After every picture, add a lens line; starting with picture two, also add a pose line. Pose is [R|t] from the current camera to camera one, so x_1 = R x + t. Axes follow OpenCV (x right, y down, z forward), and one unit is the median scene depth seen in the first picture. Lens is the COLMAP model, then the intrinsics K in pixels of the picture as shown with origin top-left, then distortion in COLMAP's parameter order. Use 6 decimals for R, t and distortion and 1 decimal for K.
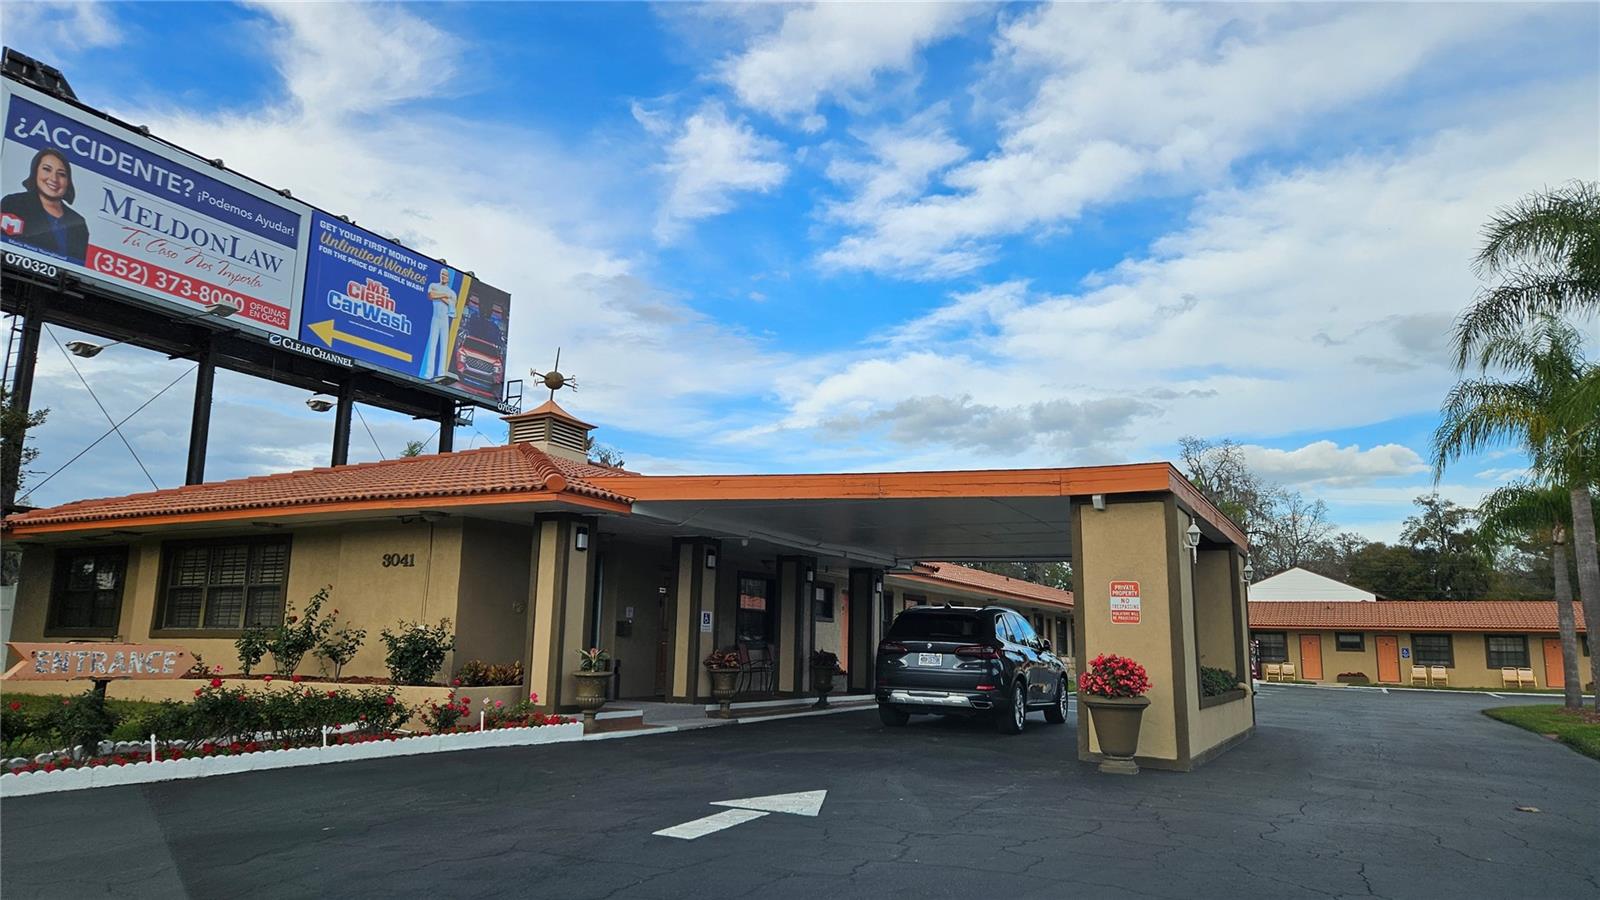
lens RADIAL K [[1115.7, 0, 768.9], [0, 1115.7, 456.0], [0, 0, 1]] dist [0.146154, -0.104796]
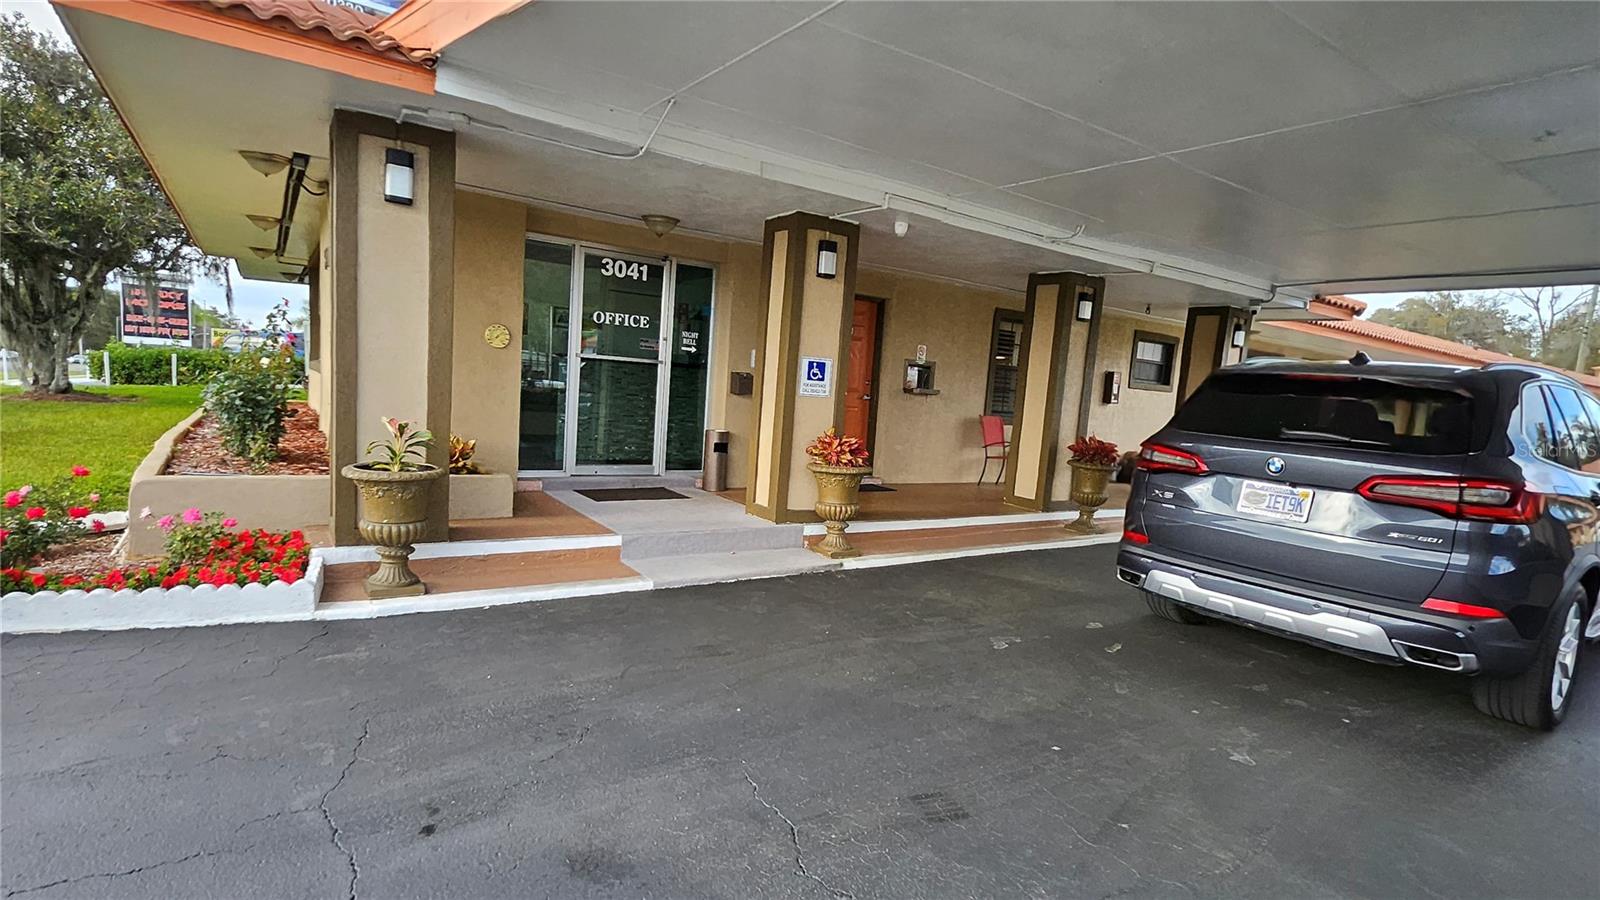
lens RADIAL K [[768.3, 0, 799.0], [0, 768.3, 478.6], [0, 0, 1]] dist [0.001705, -0.000153]
pose [[0.884467, 0.095035, -0.456823, 0.112282], [0.030692, 0.965069, 0.260192, 0.098668], [0.465593, -0.244152, 0.850654, 0.672025]]
